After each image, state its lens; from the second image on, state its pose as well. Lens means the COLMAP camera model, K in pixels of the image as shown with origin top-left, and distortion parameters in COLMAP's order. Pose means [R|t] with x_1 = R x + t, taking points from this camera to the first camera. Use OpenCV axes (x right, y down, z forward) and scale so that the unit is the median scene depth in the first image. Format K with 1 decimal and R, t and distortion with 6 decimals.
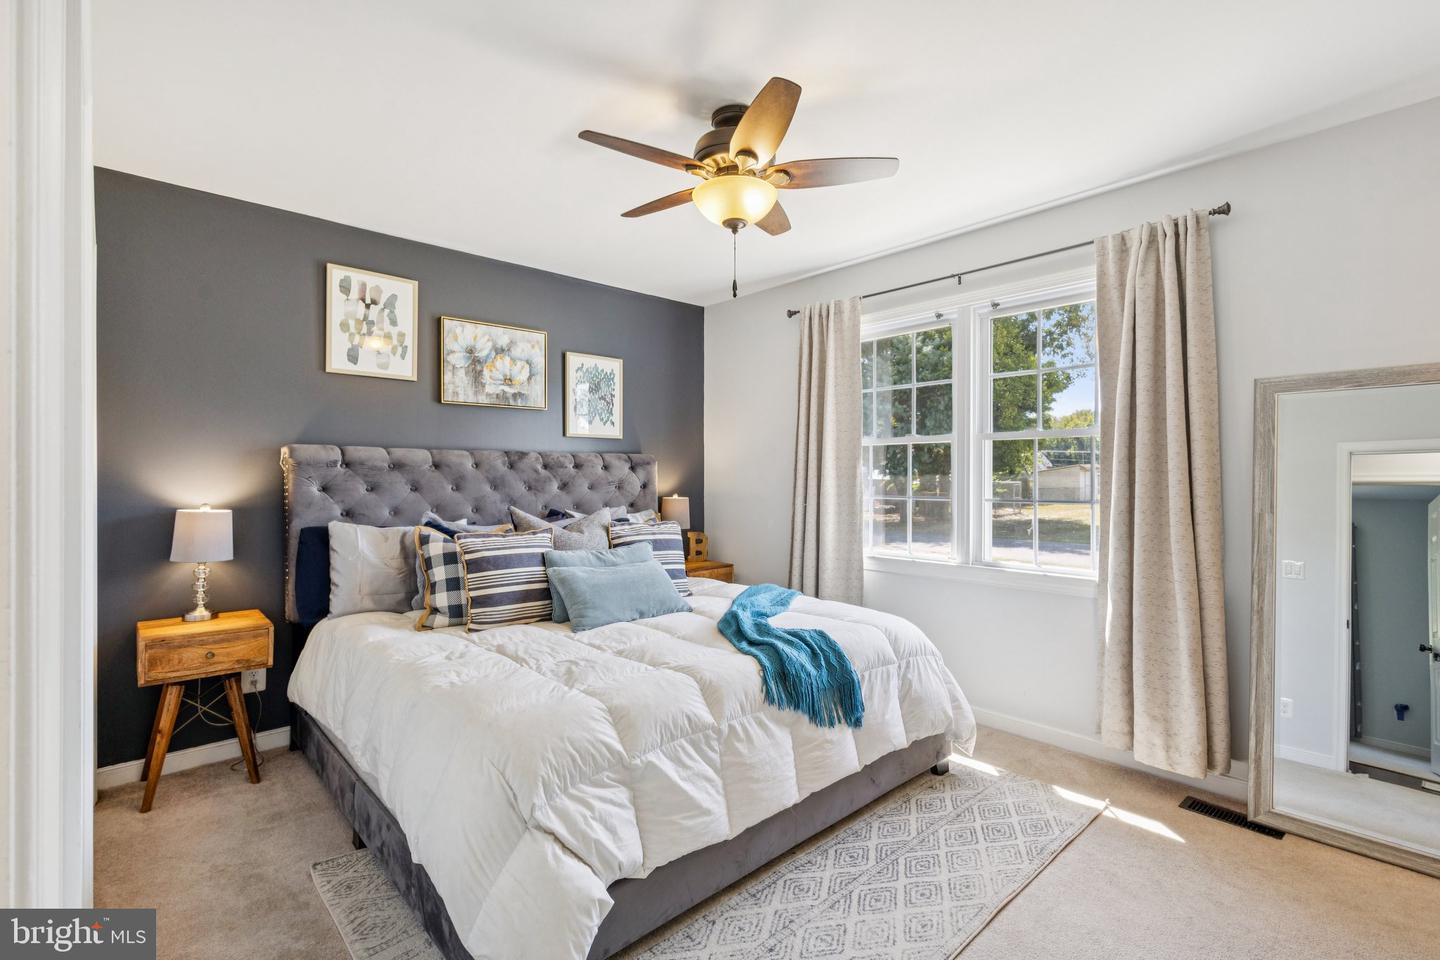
lens RADIAL K [[660.7, 0, 707.3], [0, 660.7, 475.2], [0, 0, 1]] dist [0.007309, -0.002350]
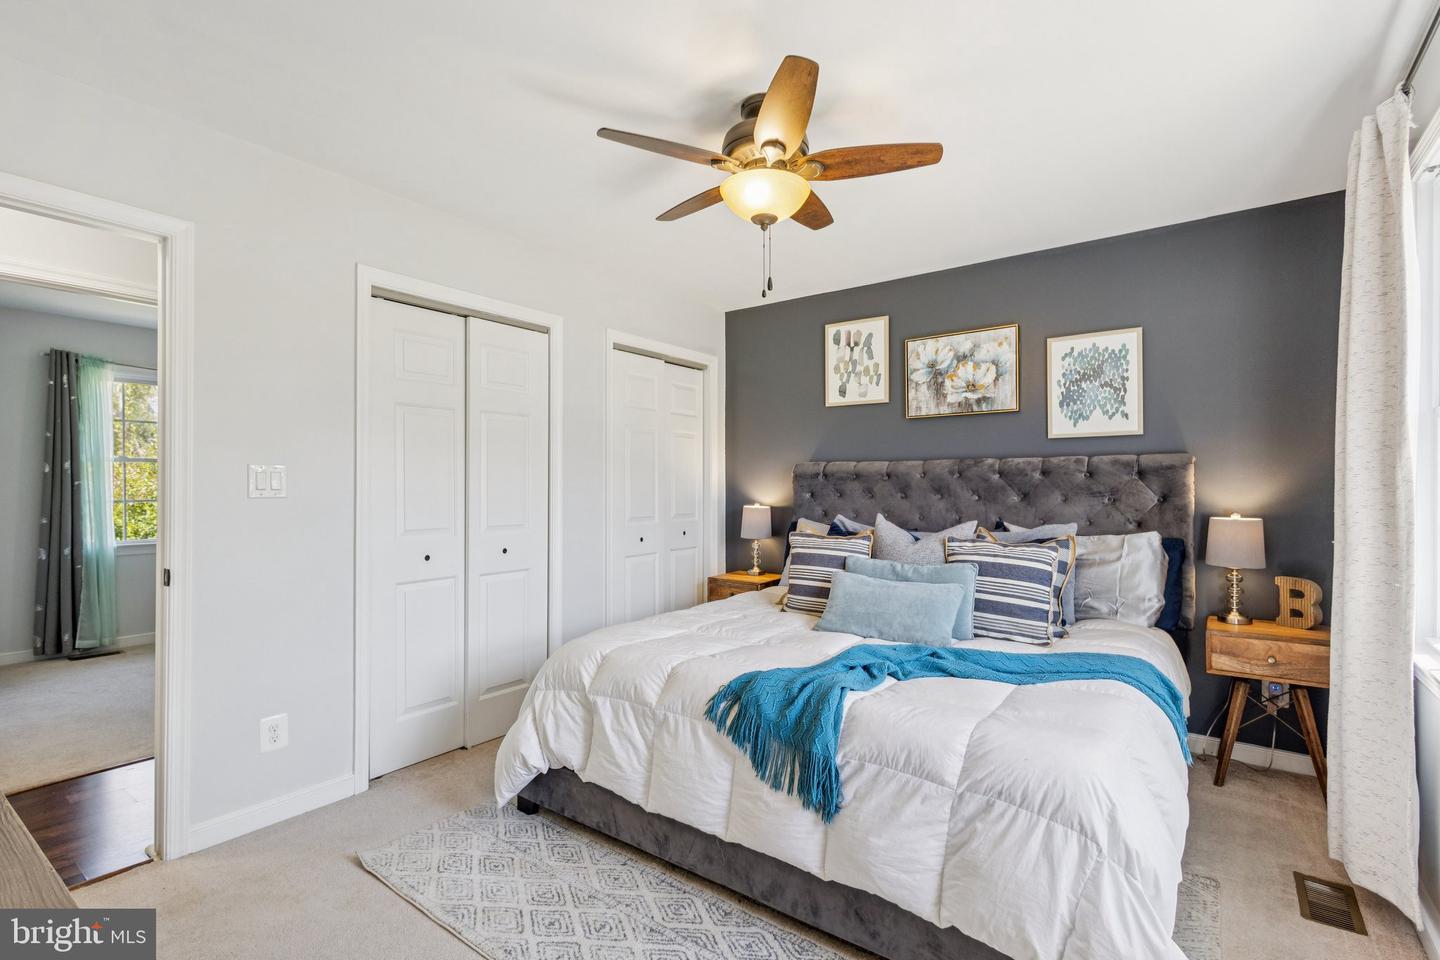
lens RADIAL K [[660.7, 0, 734.2], [0, 660.7, 485.8], [0, 0, 1]] dist [0.007309, -0.002350]
pose [[0.200240, 0.003202, -0.979742, 0.613267], [0.003120, 0.999988, 0.003906, -0.002151], [0.979742, -0.003839, 0.200227, 0.488268]]
